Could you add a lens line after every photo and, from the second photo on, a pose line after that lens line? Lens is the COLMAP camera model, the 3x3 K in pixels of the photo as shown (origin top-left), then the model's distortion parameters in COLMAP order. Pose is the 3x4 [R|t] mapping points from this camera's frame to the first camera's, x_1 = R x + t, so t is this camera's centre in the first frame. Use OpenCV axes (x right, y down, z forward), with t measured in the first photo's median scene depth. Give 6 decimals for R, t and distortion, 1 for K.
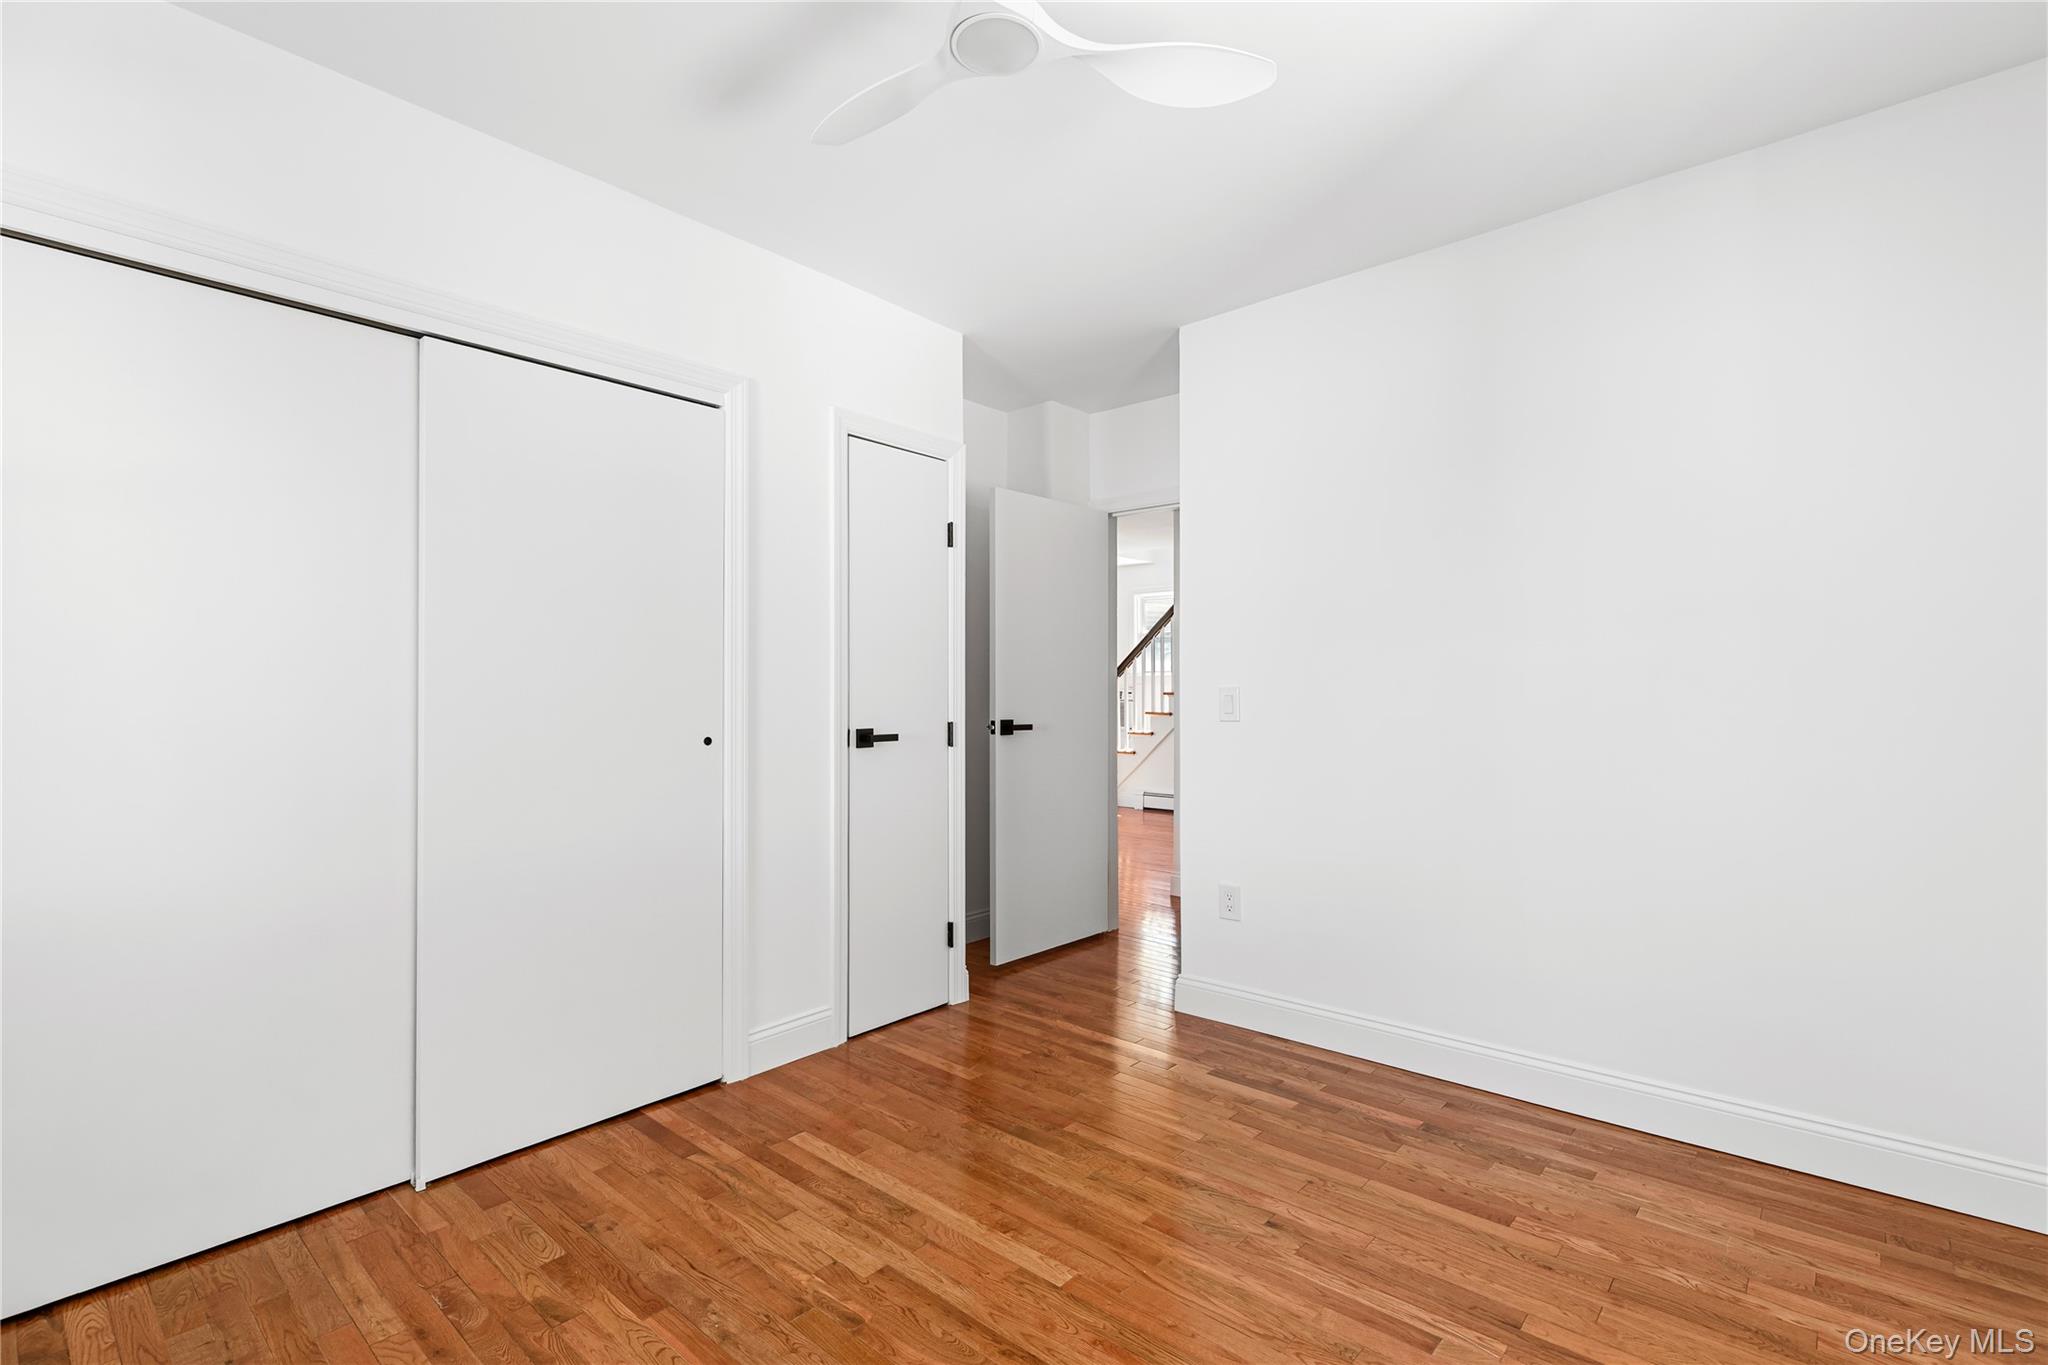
lens RADIAL K [[928.5, 0, 1022.8], [0, 928.5, 688.3], [0, 0, 1]] dist [0.008608, -0.001508]
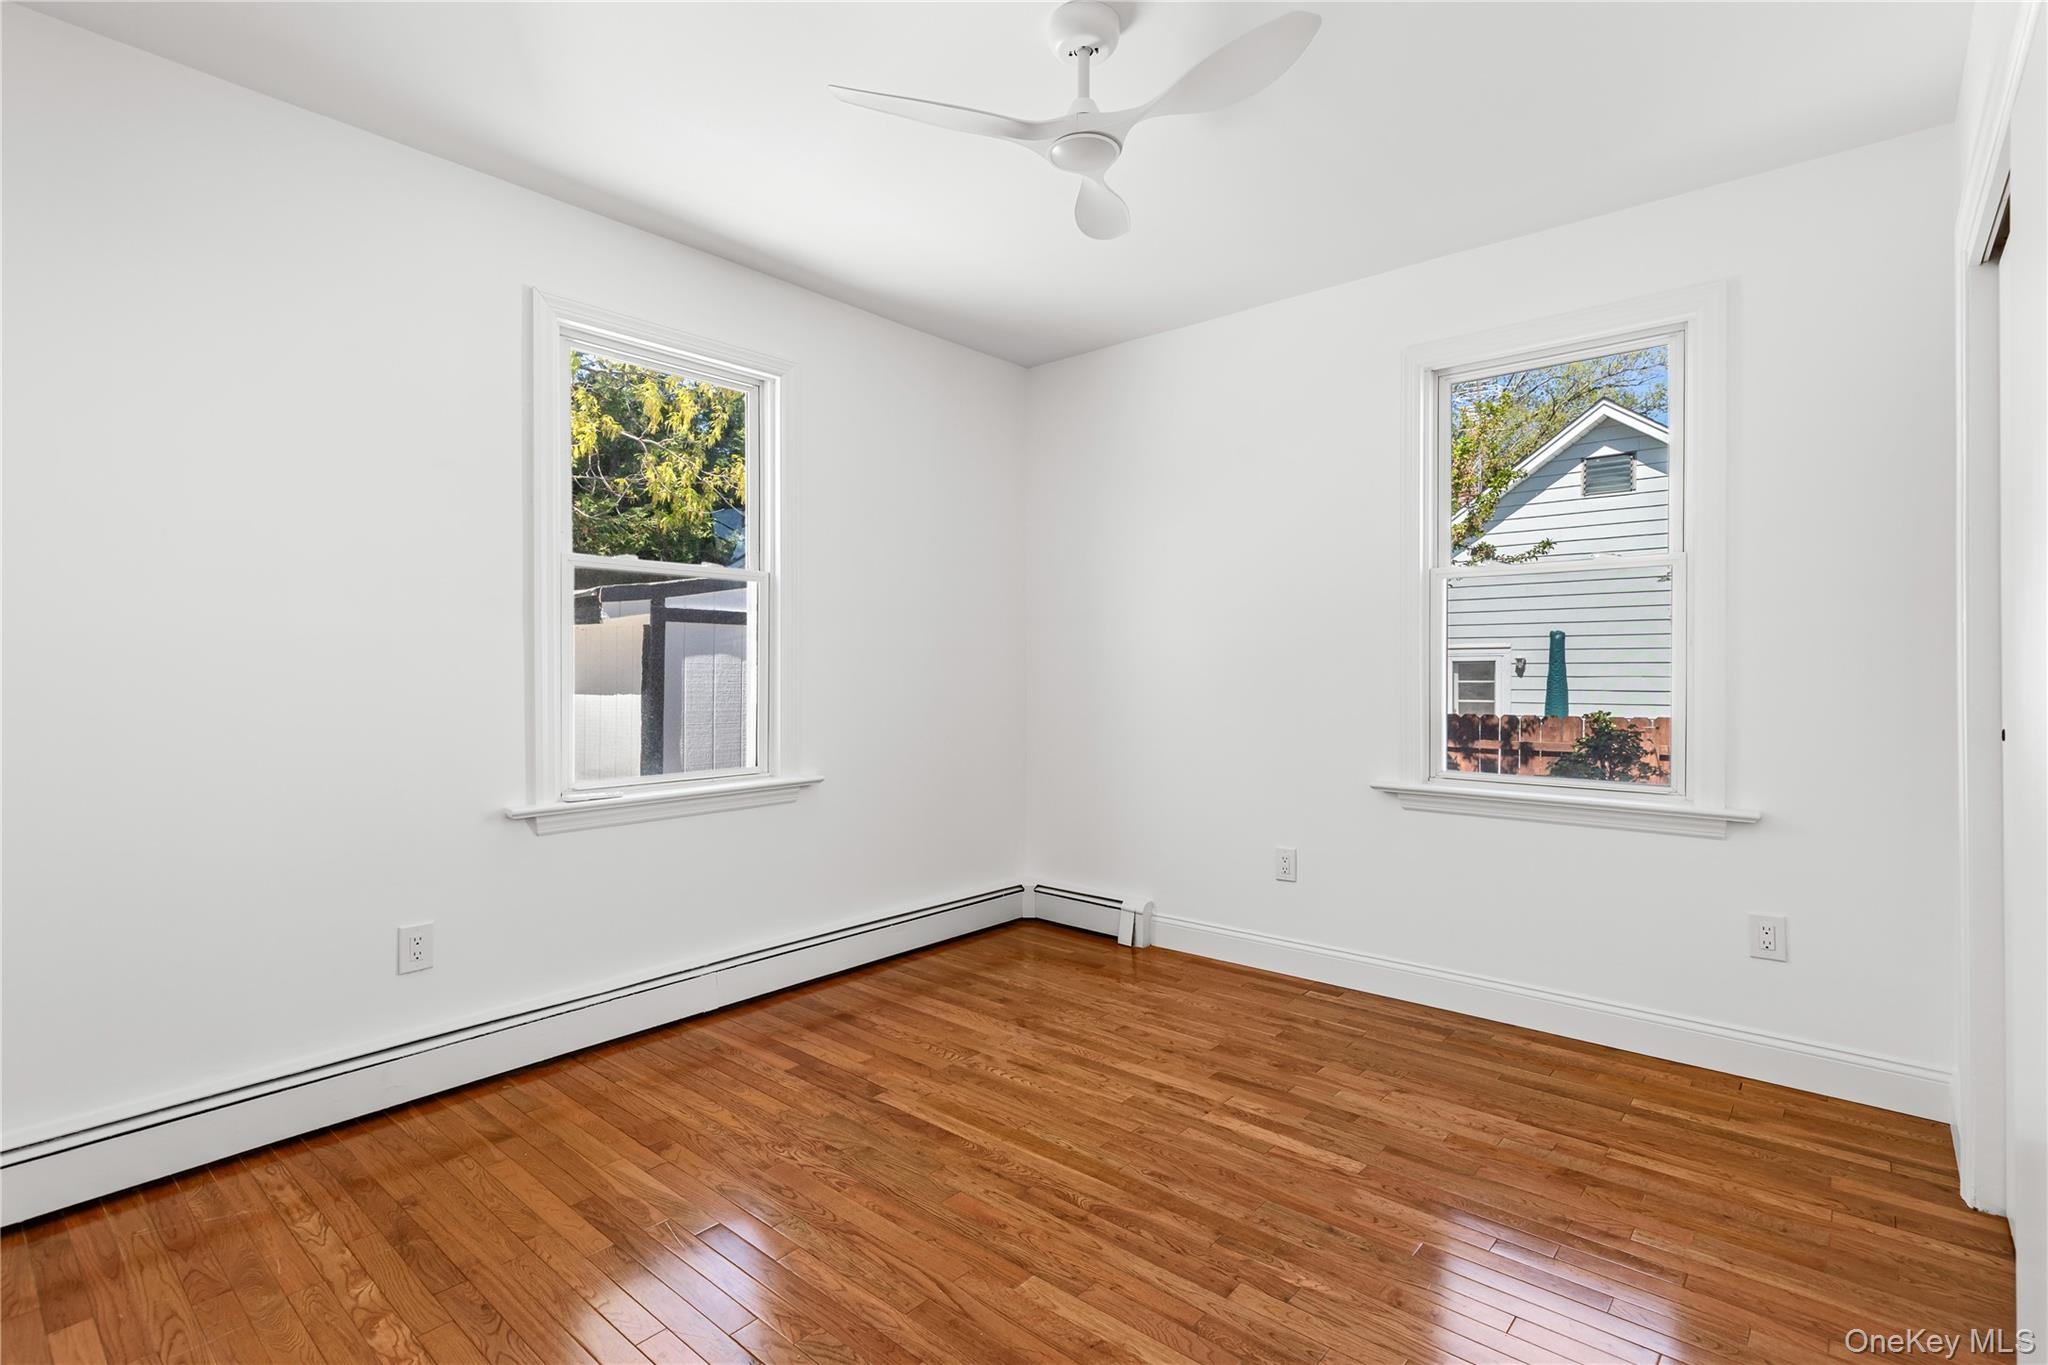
lens RADIAL K [[928.5, 0, 1024.6], [0, 928.5, 672.6], [0, 0, 1]] dist [0.008608, -0.001508]
pose [[-0.999912, 0.001831, -0.013107, 0.059918], [0.001892, 0.999988, -0.004588, 0.022007], [0.013099, -0.004612, -0.999904, 1.934337]]
